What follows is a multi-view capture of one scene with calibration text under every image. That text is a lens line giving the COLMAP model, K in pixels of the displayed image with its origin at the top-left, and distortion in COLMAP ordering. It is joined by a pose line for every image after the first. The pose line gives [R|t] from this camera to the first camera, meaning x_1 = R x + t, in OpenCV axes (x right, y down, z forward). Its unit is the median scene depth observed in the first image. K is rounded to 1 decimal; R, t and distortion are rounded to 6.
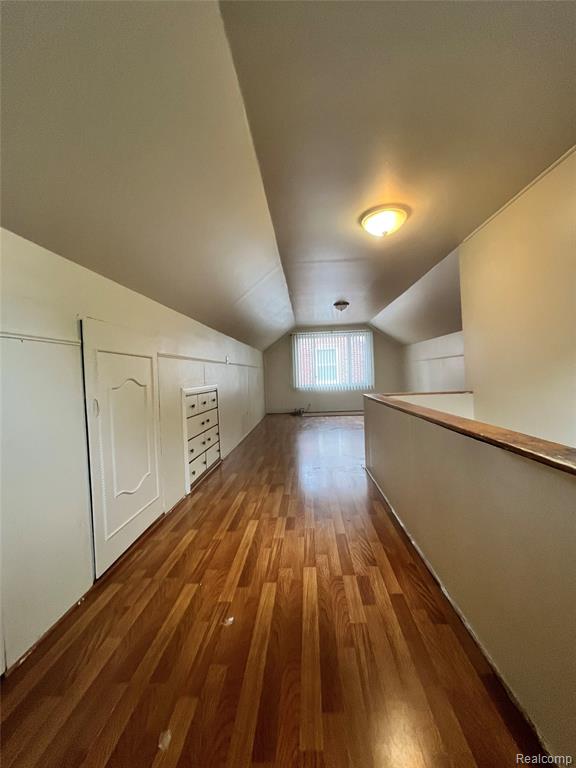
lens RADIAL K [[313.7, 0, 288.2], [0, 313.7, 382.3], [0, 0, 1]] dist [-0.000823, 0.000466]
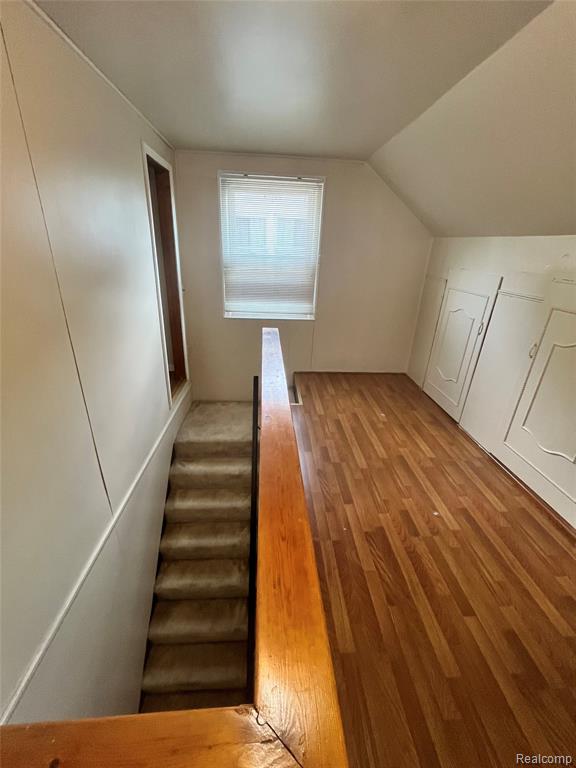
lens RADIAL K [[313.7, 0, 288.2], [0, 313.7, 382.3], [0, 0, 1]] dist [-0.000823, 0.000466]
pose [[-0.992964, 0.049736, -0.107463, 0.501940], [-0.000737, 0.904905, 0.425612, -0.329165], [0.118412, 0.422697, -0.898502, 1.920078]]
